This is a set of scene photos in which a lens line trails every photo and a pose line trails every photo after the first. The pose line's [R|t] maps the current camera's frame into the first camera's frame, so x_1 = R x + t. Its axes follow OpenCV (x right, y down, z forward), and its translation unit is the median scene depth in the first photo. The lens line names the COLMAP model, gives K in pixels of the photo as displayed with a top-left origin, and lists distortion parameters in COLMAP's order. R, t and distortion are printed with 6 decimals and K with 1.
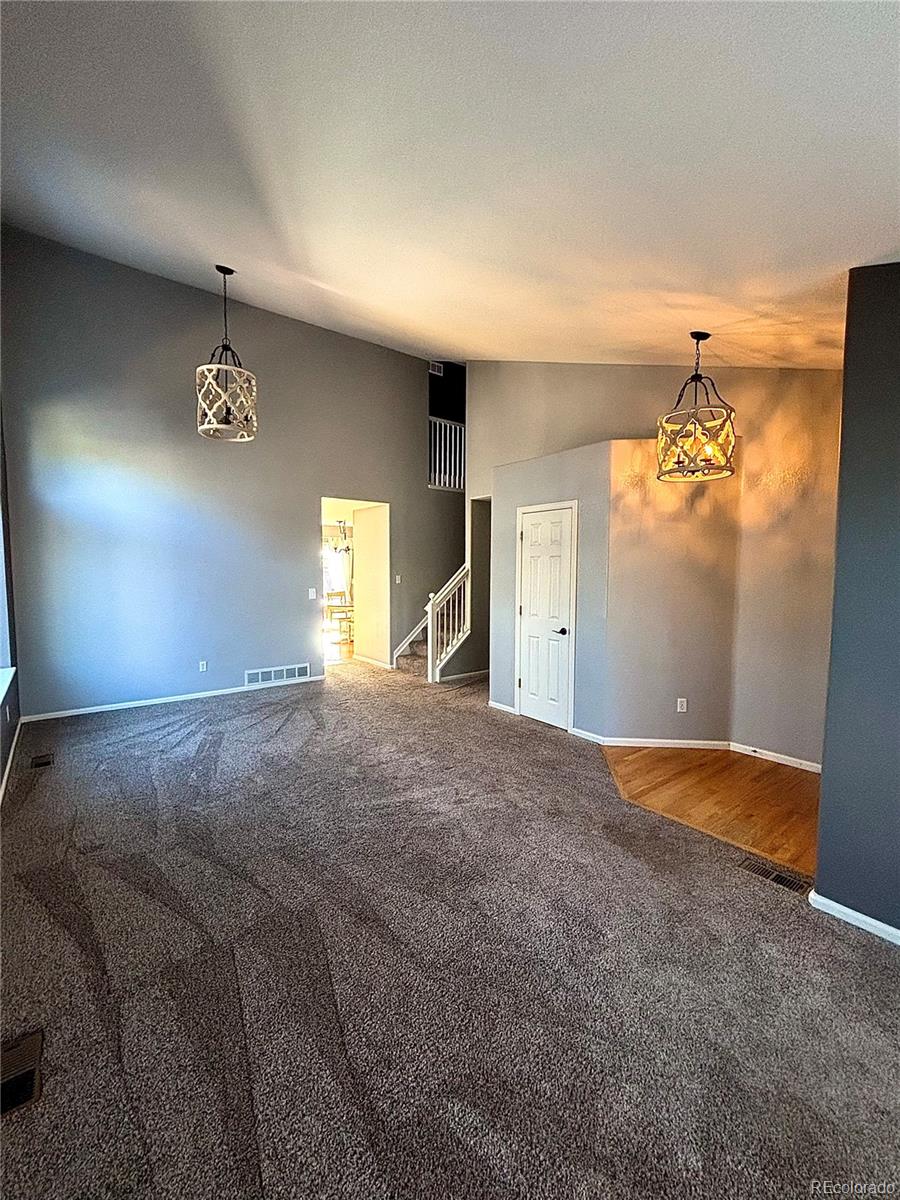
lens RADIAL K [[481.9, 0, 447.8], [0, 481.9, 599.8], [0, 0, 1]] dist [-0.000567, -0.000077]
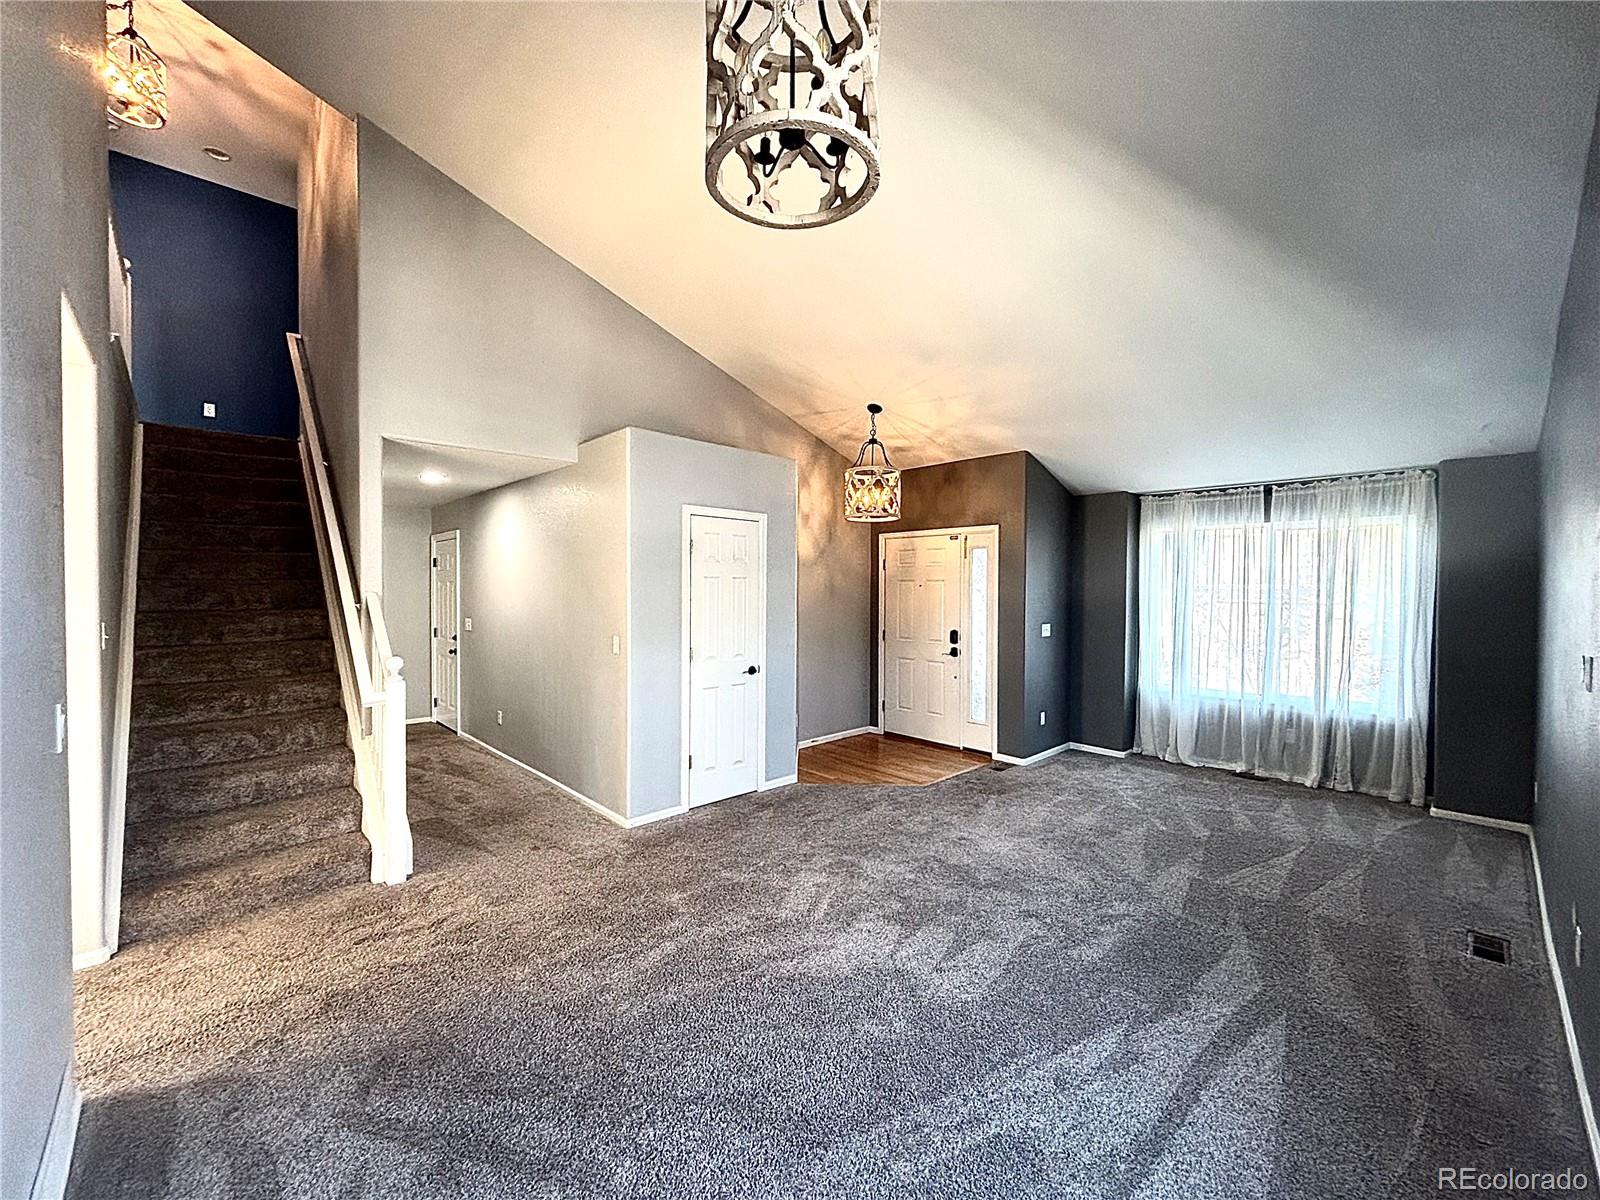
lens RADIAL K [[642.6, 0, 797.1], [0, 642.6, 596.5], [0, 0, 1]] dist [-0.000567, -0.000077]
pose [[-0.074305, -0.015693, 0.997112, -0.887294], [0.060549, 0.997960, 0.020219, -0.079988], [-0.995396, 0.061876, -0.073203, 1.042780]]
